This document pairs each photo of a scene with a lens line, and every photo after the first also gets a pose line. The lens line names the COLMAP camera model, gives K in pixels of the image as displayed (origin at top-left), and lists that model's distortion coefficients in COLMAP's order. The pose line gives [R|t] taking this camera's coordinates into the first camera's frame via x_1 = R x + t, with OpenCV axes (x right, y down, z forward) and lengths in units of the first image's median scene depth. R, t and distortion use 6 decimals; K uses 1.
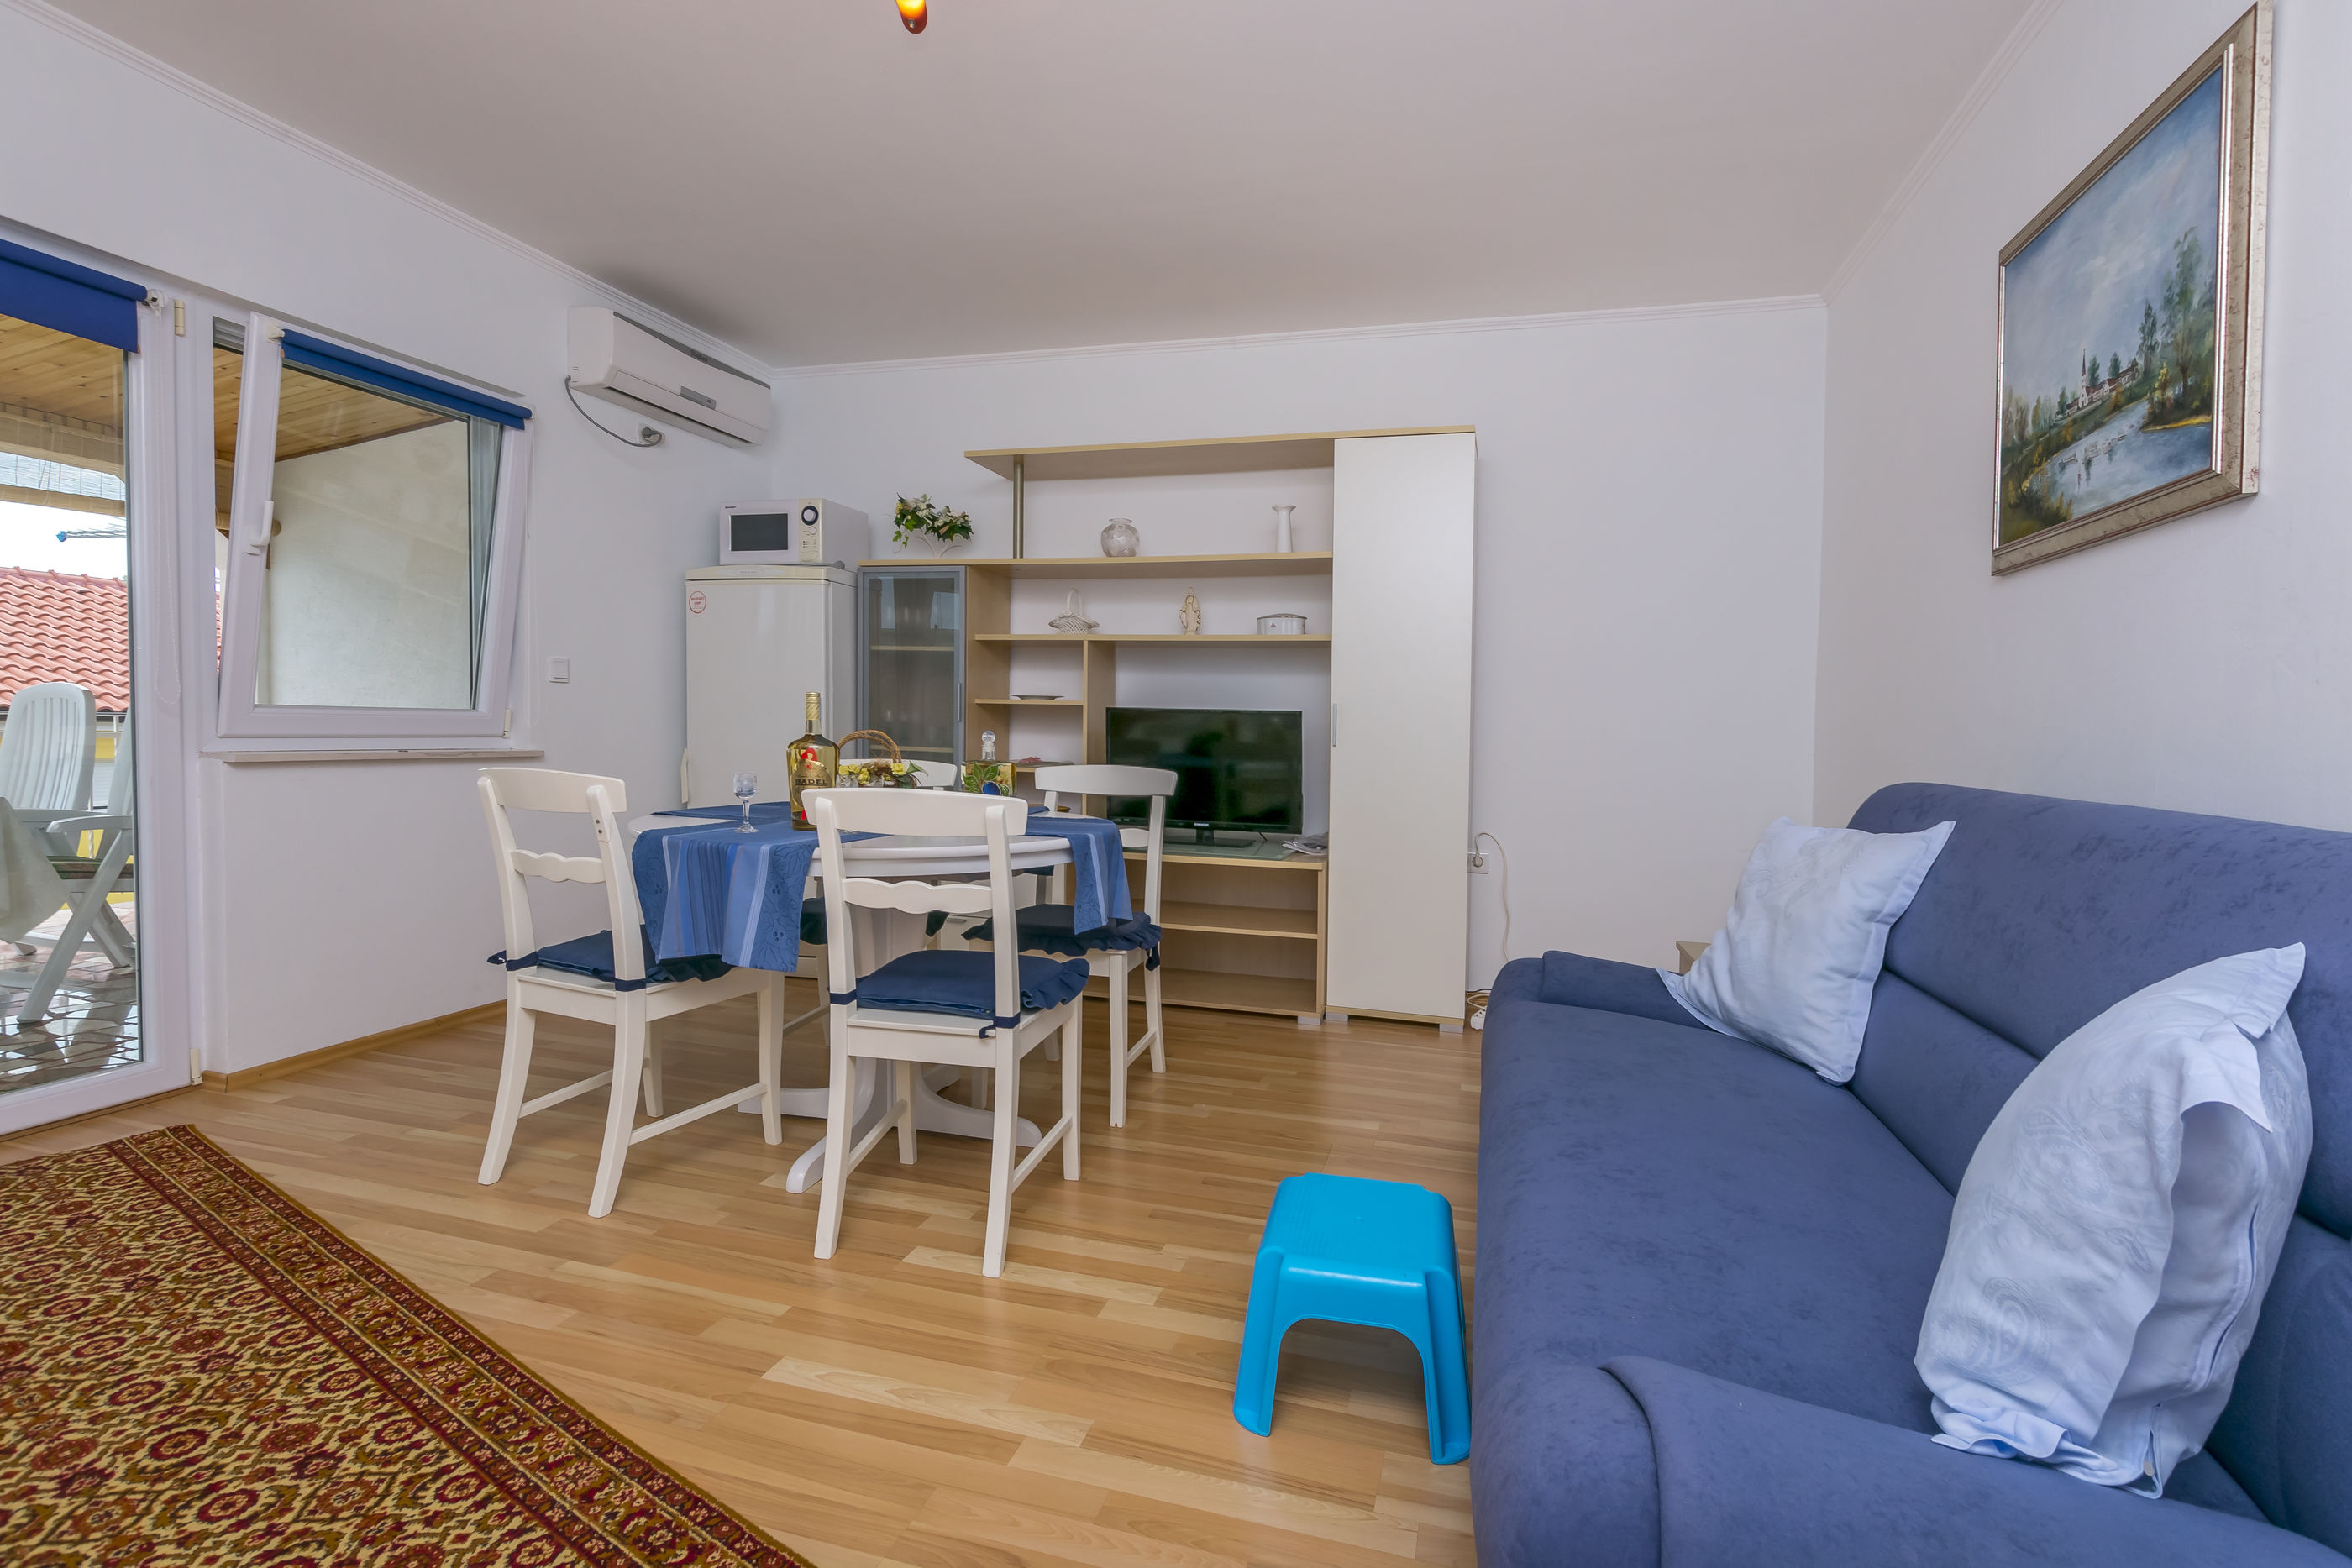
lens RADIAL K [[1304.6, 0, 1176.0], [0, 1304.6, 784.0], [0, 0, 1]] dist [-0.007084, -0.001585]
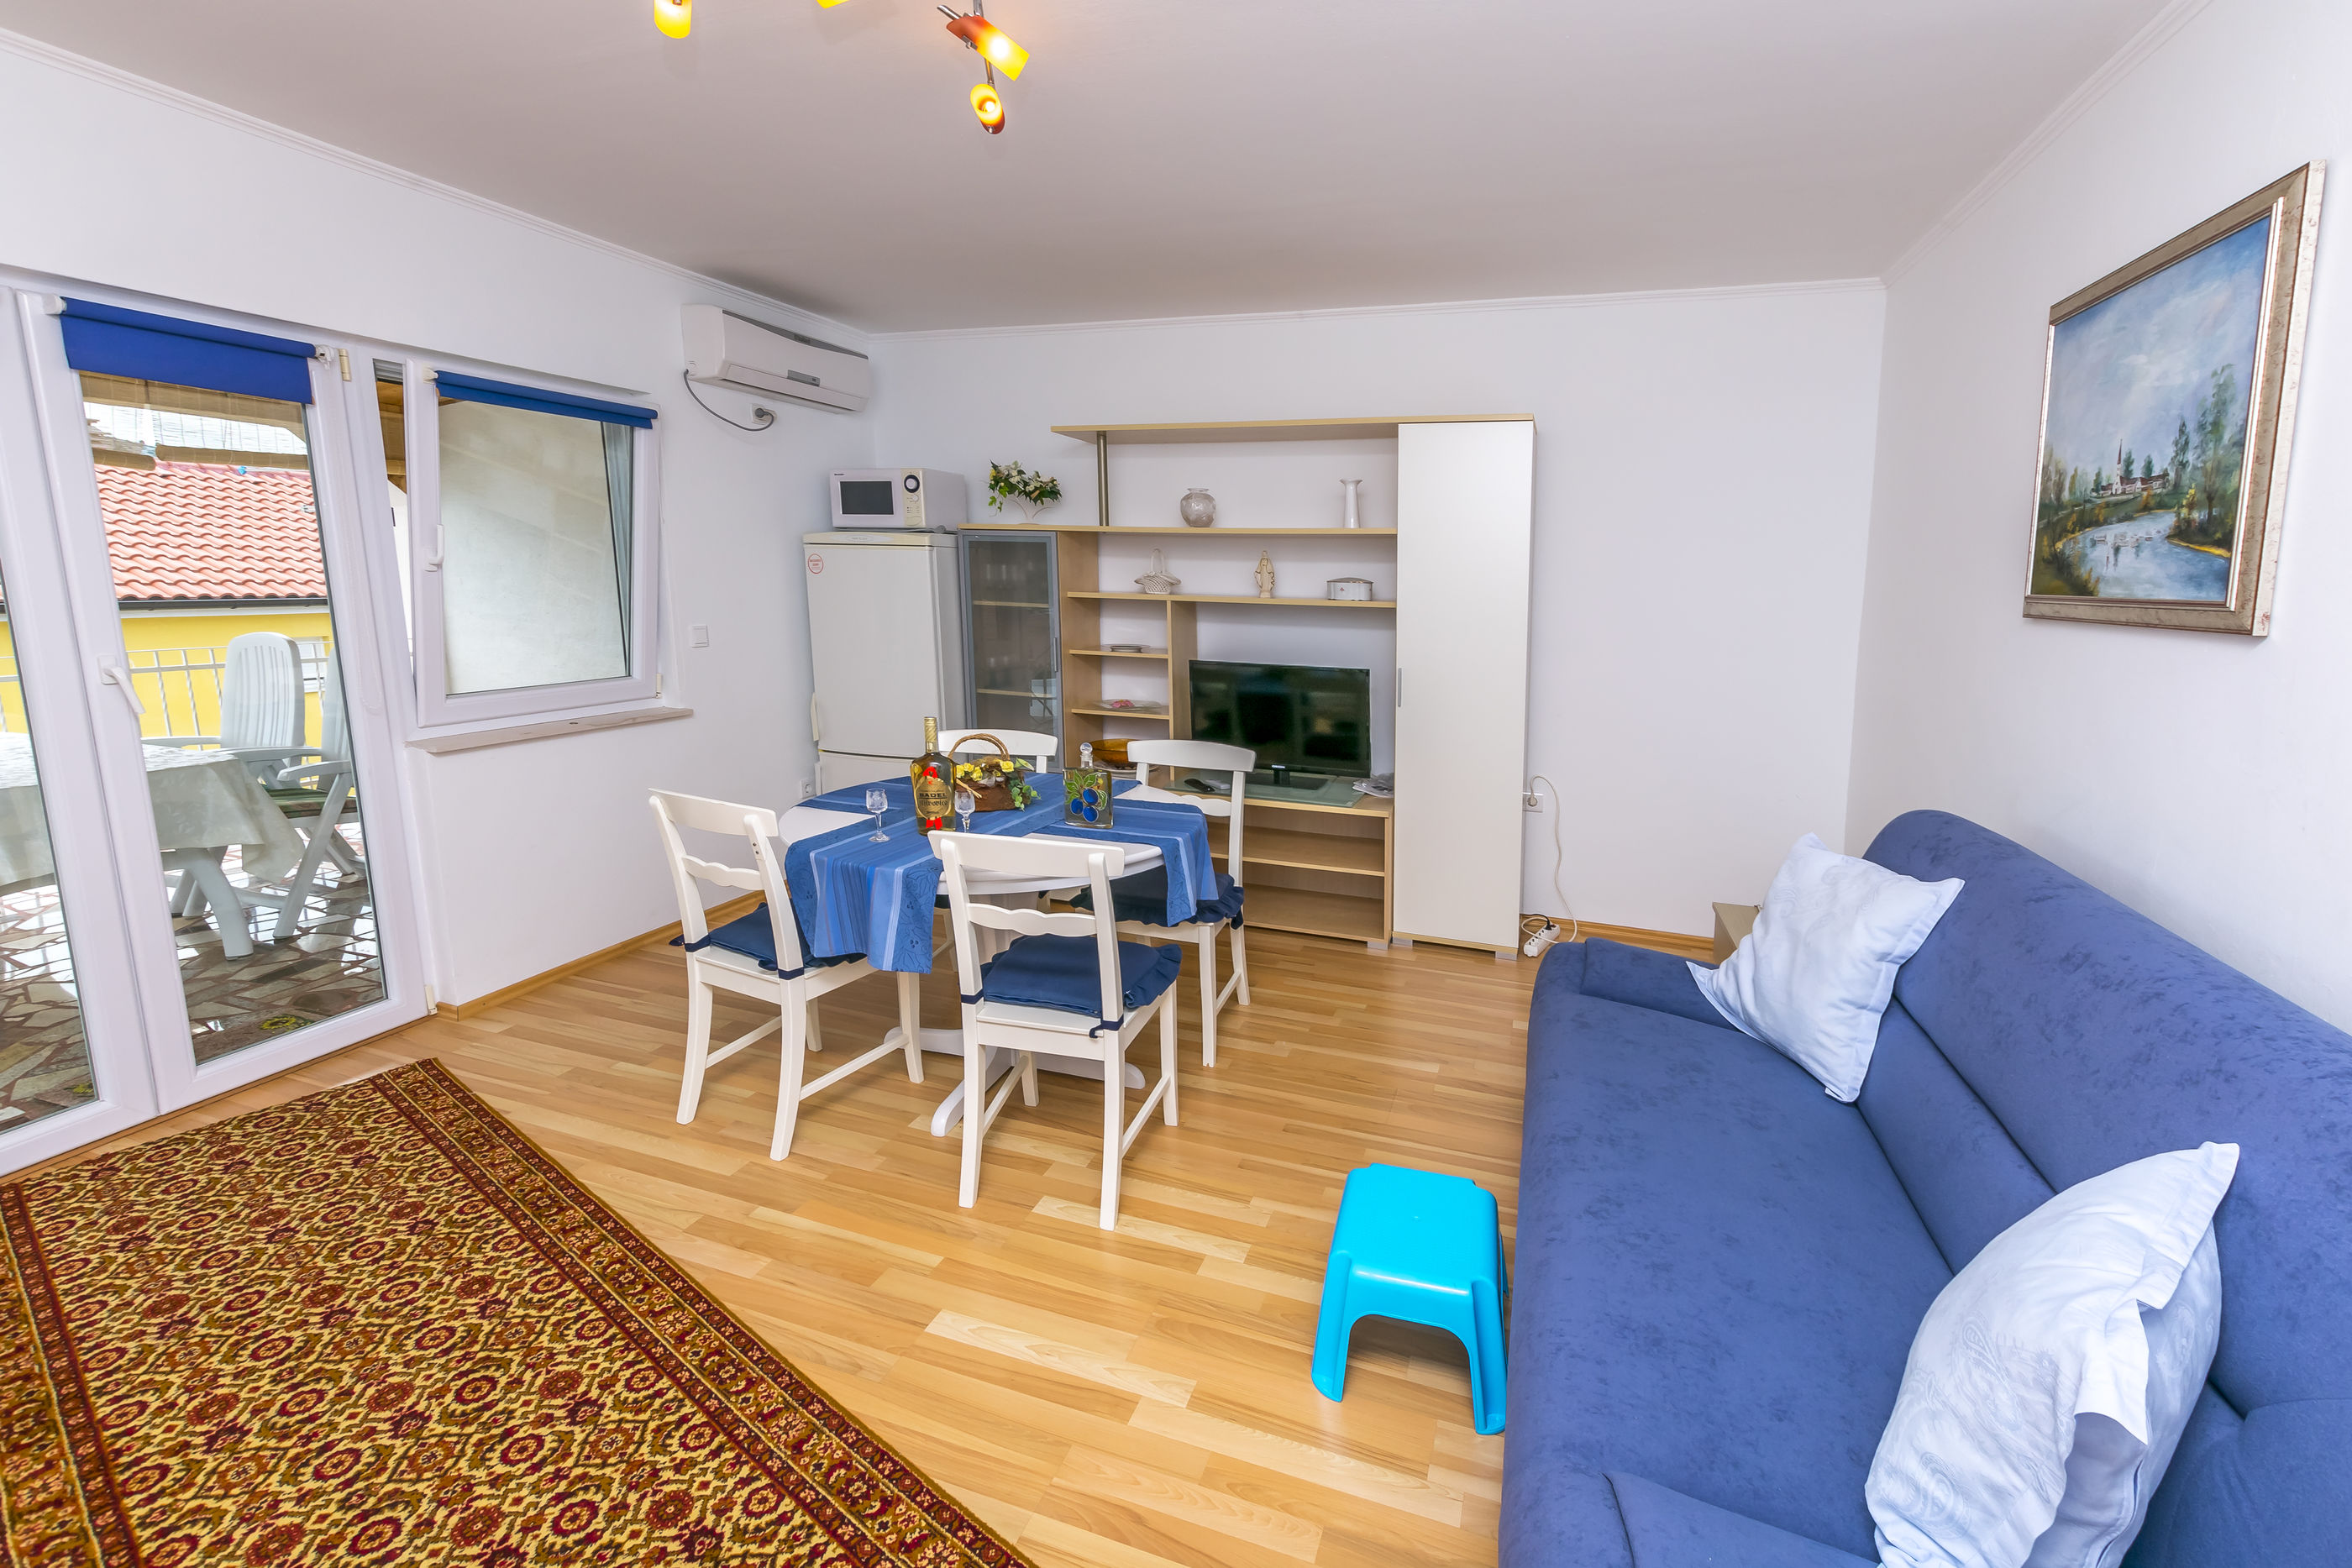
lens RADIAL K [[1211.8, 0, 1176.0], [0, 1211.8, 784.0], [0, 0, 1]] dist [0.002111, -0.004718]
pose [[0.997528, -0.019110, -0.067625, 0.004234], [0.028254, 0.990175, 0.136951, -0.185630], [0.064343, -0.138523, 0.988267, -0.038554]]
